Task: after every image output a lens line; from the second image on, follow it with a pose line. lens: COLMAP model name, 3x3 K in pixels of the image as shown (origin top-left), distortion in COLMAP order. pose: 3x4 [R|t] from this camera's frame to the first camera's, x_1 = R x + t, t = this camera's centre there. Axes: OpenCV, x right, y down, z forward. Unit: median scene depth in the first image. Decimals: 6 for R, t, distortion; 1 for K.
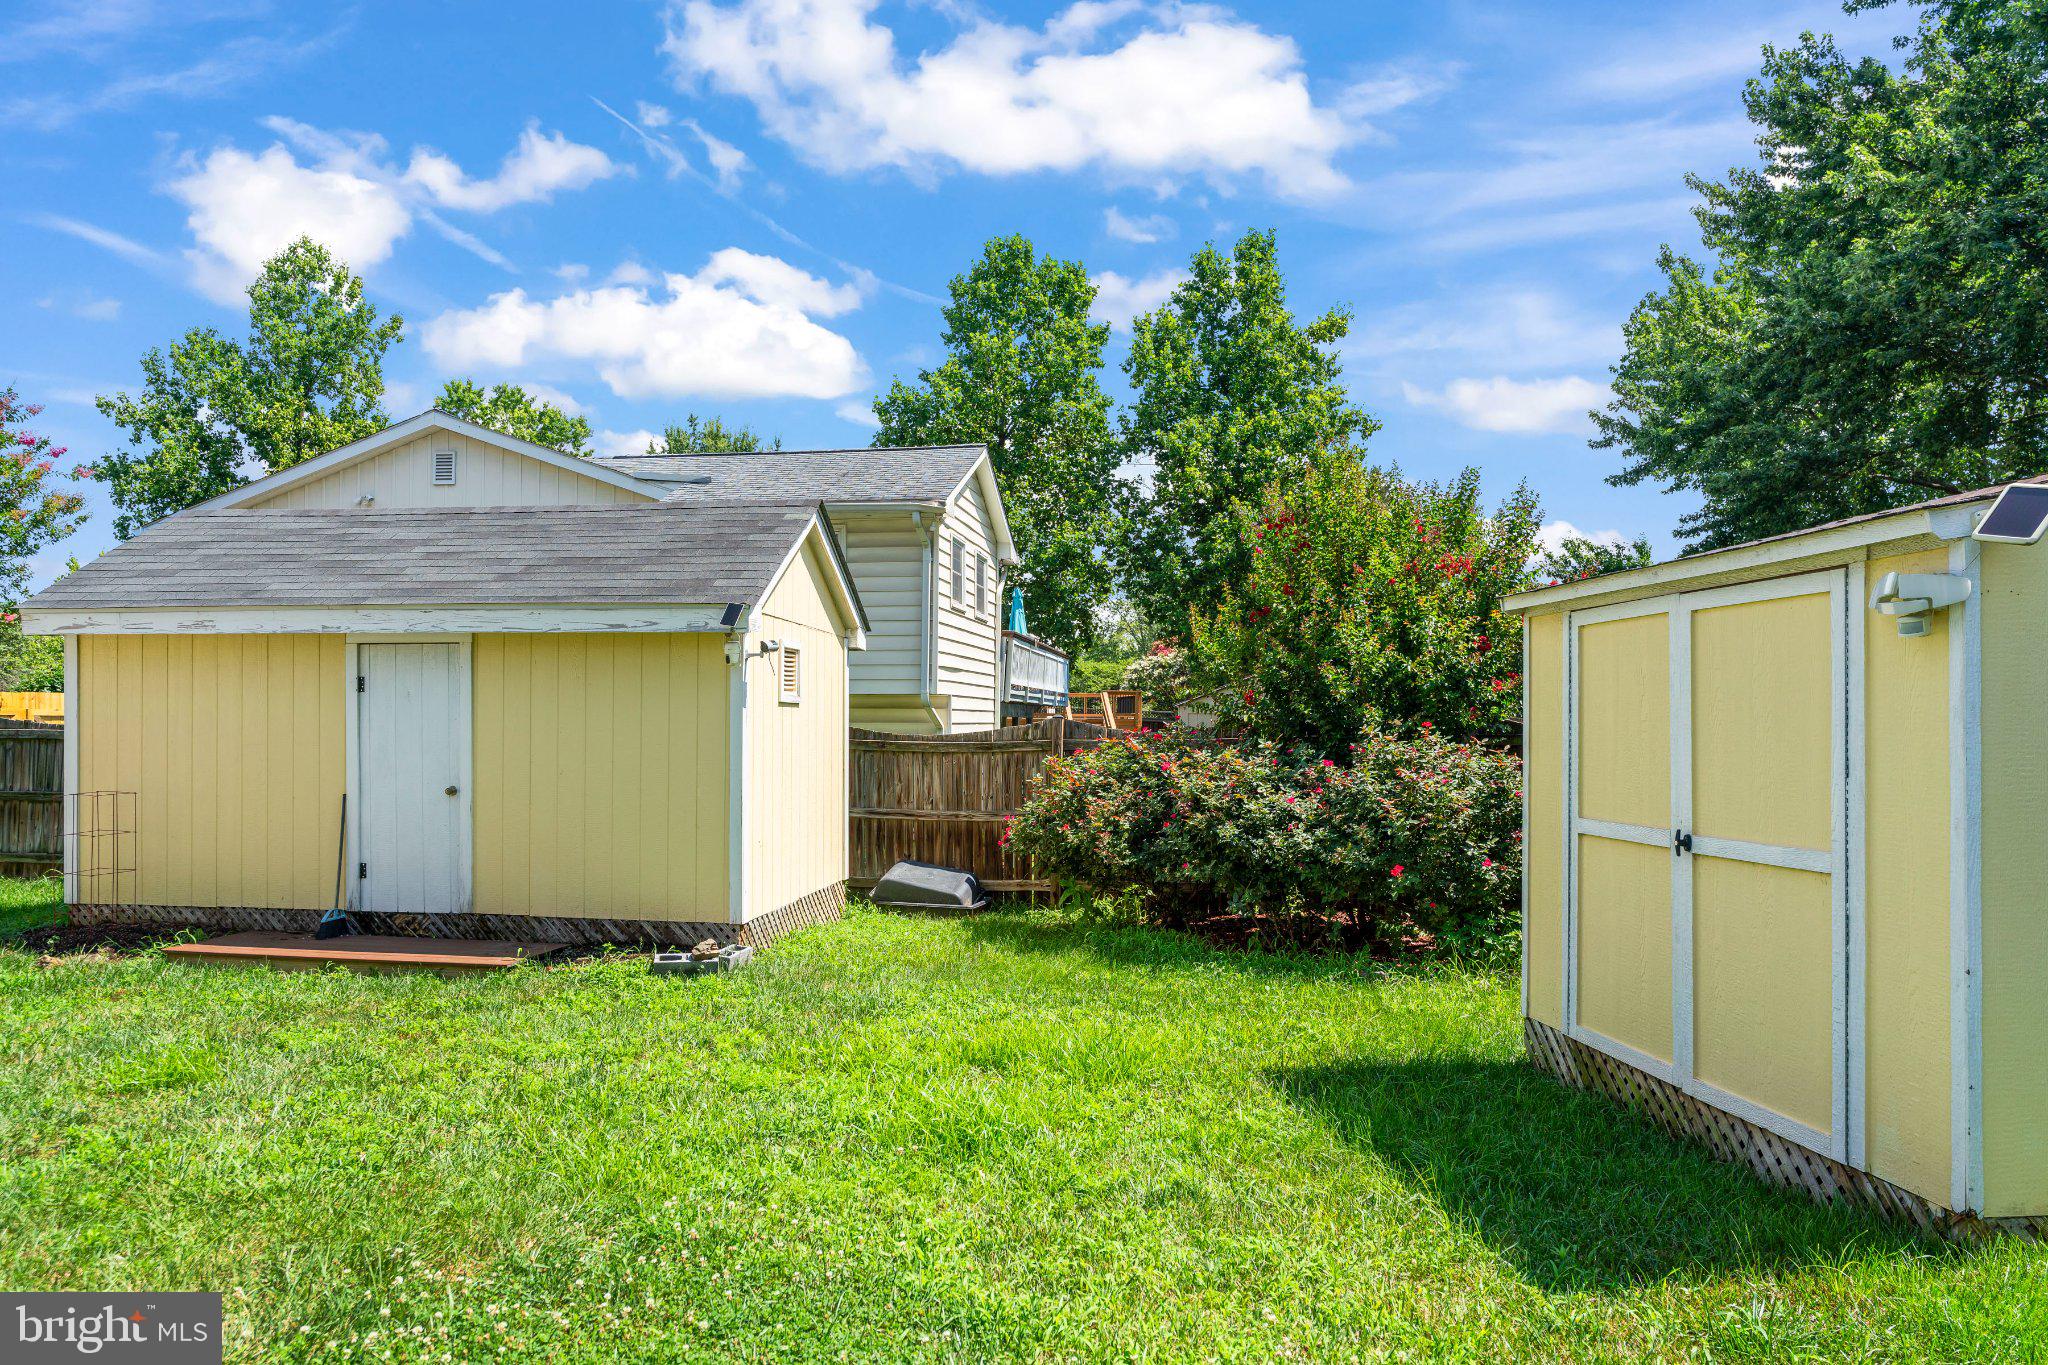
lens RADIAL K [[1317.0, 0, 1042.5], [0, 1317.0, 688.0], [0, 0, 1]] dist [-0.001246, 0.001637]
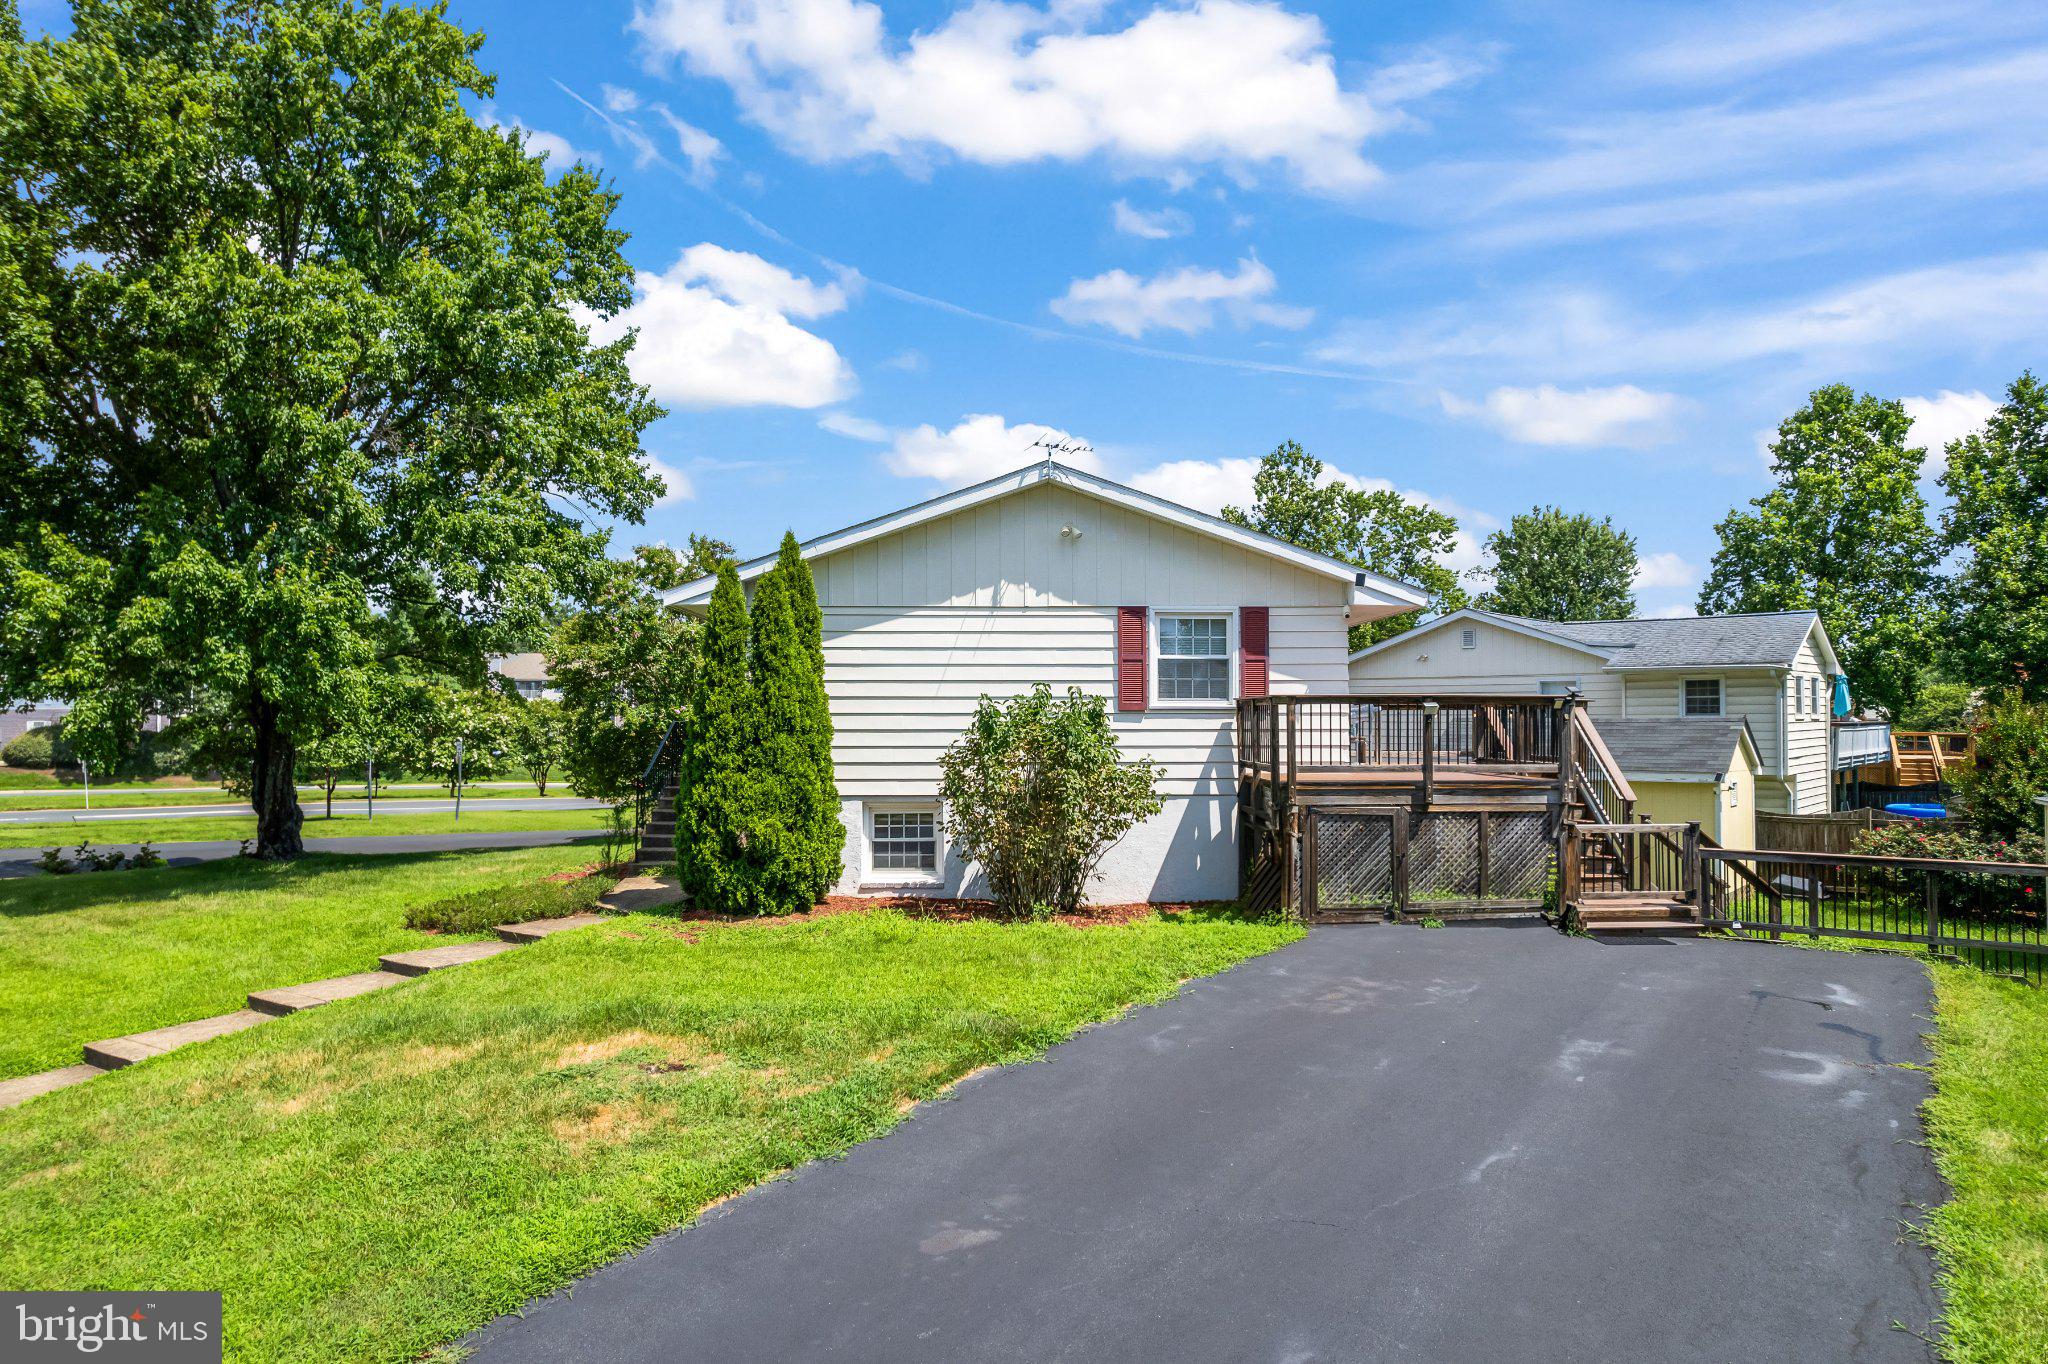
lens RADIAL K [[1299.6, 0, 1063.9], [0, 1299.6, 685.2], [0, 0, 1]] dist [-0.007213, 0.005459]
pose [[0.847163, -0.015183, -0.531116, 0.015641], [0.014631, 0.999879, -0.005246, -0.101105], [0.531132, -0.003326, 0.847283, -0.784216]]
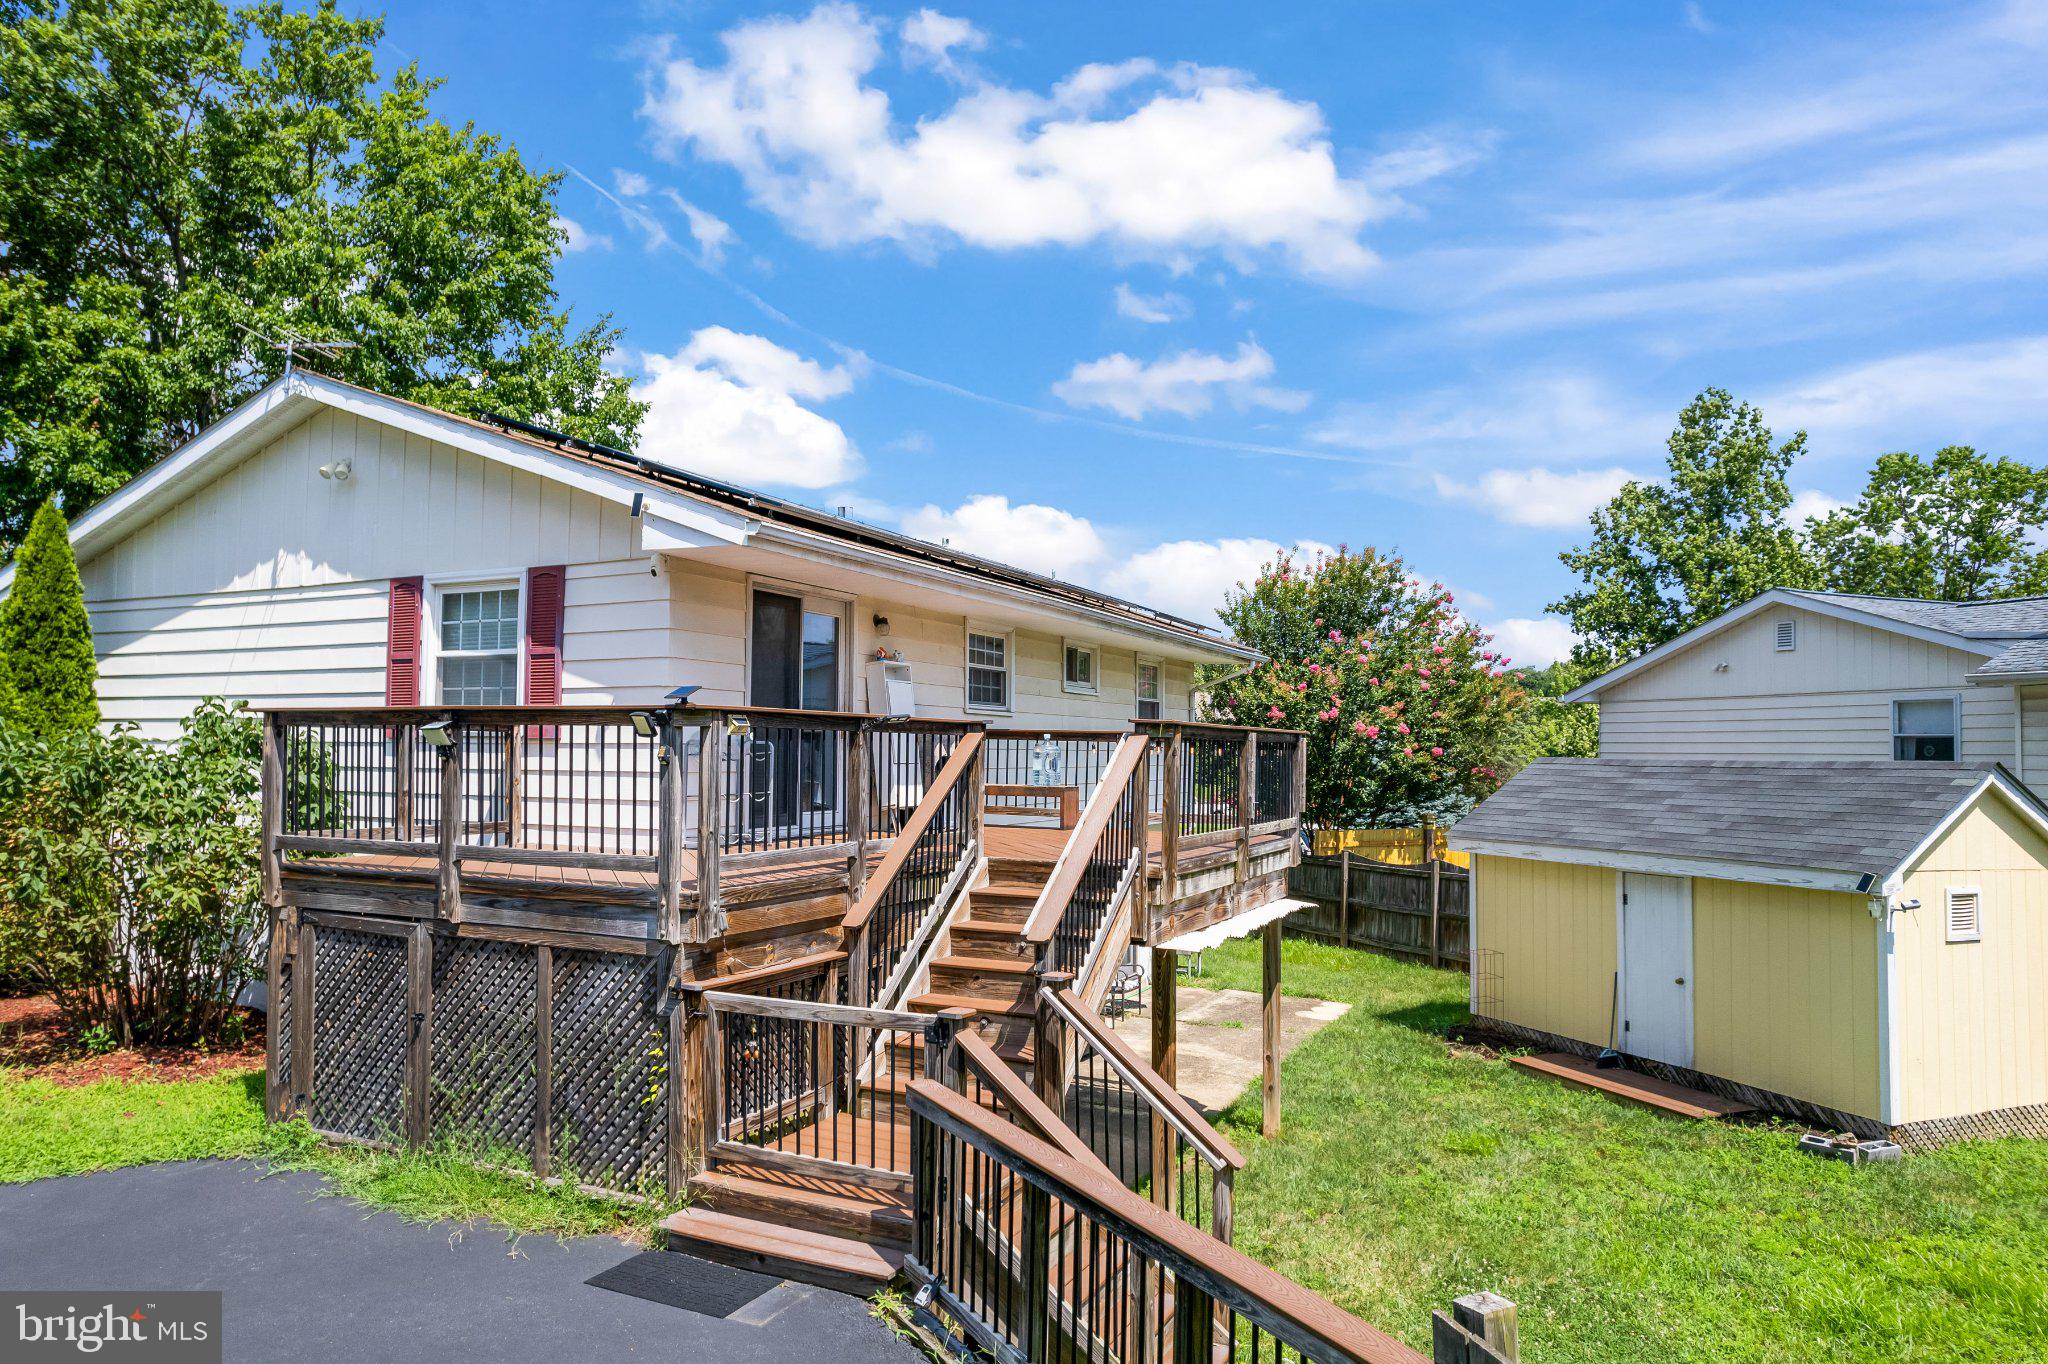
lens RADIAL K [[1299.6, 0, 1023.3], [0, 1299.6, 668.2], [0, 0, 1]] dist [-0.007213, 0.005459]
pose [[0.503136, -0.055452, -0.862426, 0.187714], [0.015977, 0.998366, -0.054872, -0.085260], [0.864059, 0.013829, 0.503200, -0.150687]]
